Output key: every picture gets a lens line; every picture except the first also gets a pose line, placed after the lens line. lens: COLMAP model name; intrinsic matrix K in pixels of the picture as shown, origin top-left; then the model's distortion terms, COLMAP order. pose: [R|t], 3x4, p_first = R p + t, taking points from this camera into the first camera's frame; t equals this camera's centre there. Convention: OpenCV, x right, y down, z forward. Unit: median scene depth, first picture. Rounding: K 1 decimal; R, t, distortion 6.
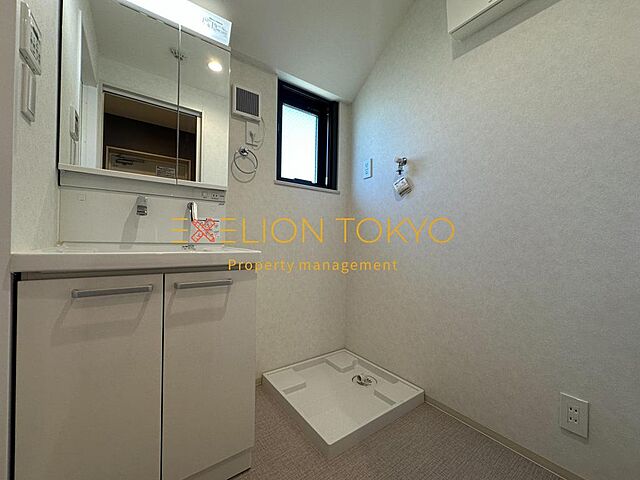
lens RADIAL K [[257.1, 0, 320.0], [0, 257.1, 240.0], [0, 0, 1]] dist [0.000509, 0.000029]
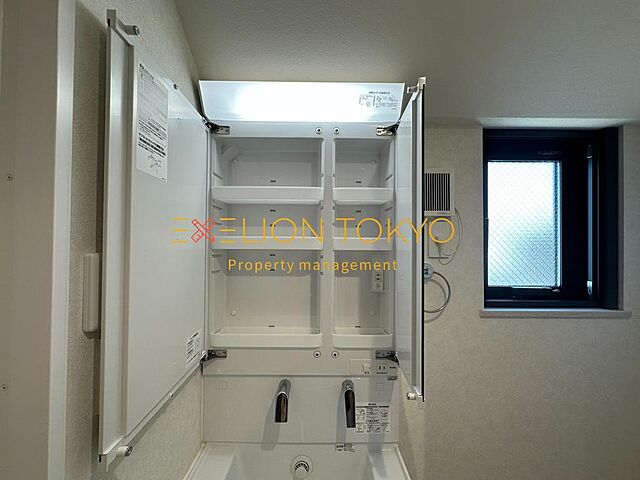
lens RADIAL K [[257.1, 0, 320.0], [0, 257.1, 240.0], [0, 0, 1]] dist [0.000509, 0.000029]
pose [[0.814178, -0.020666, -0.580247, -0.134048], [0.009030, 0.999696, -0.022935, -0.379114], [0.580545, 0.013433, 0.814117, 0.330699]]
